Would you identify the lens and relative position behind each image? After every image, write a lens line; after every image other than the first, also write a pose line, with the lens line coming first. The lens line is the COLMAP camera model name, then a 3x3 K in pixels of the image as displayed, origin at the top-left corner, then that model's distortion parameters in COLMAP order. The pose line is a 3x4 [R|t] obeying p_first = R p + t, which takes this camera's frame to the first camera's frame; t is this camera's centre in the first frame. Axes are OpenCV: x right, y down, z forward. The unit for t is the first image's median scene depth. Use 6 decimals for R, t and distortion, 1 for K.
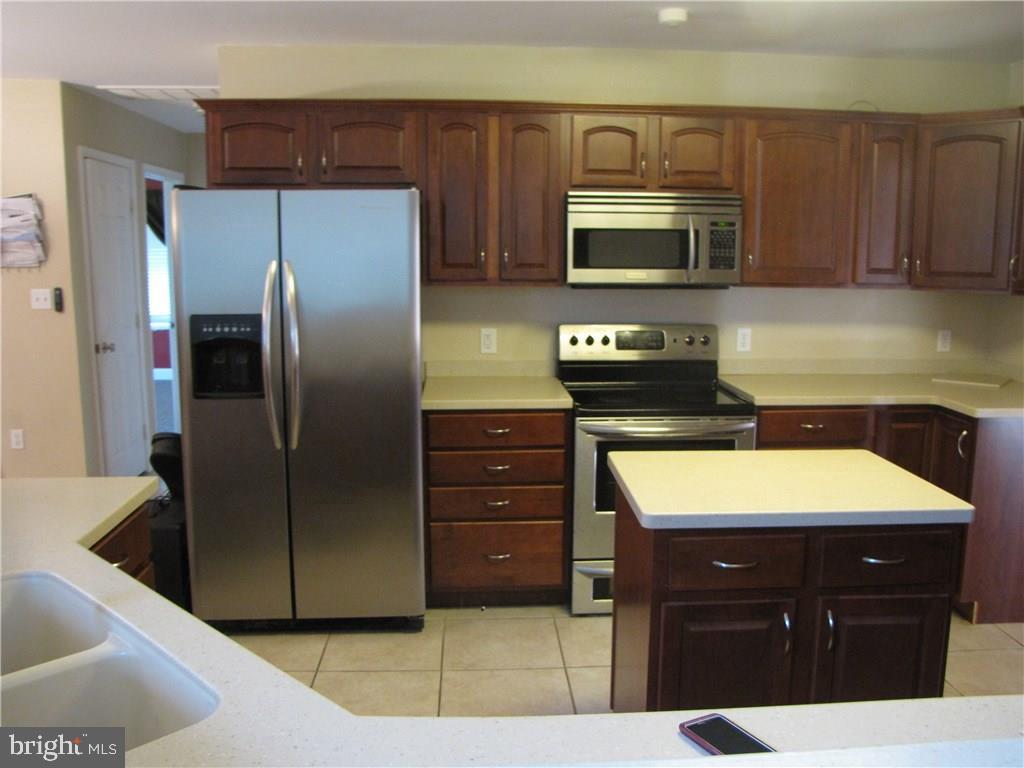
lens RADIAL K [[913.7, 0, 512.0], [0, 913.7, 384.0], [0, 0, 1]] dist [-0.177662, 0.185361]
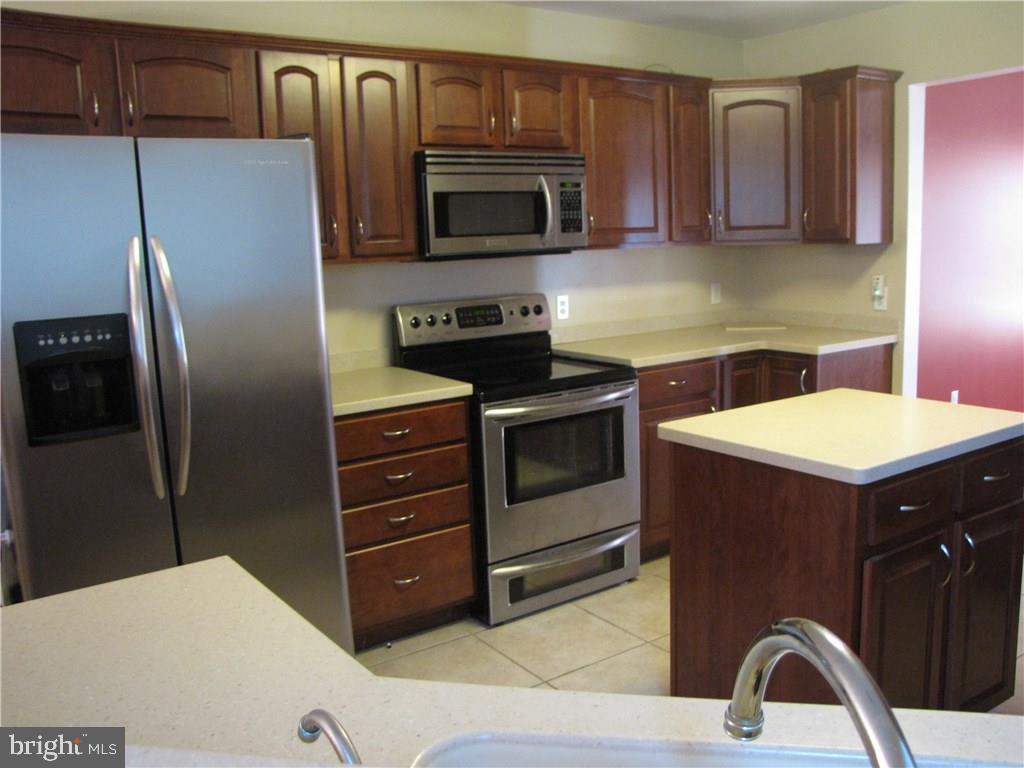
lens RADIAL K [[913.7, 0, 512.0], [0, 913.7, 384.0], [0, 0, 1]] dist [-0.177662, 0.185361]
pose [[0.847466, -0.119883, 0.517136, -0.342970], [0.117724, 0.992352, 0.037125, -0.011191], [-0.517632, 0.029417, 0.855098, 0.220295]]
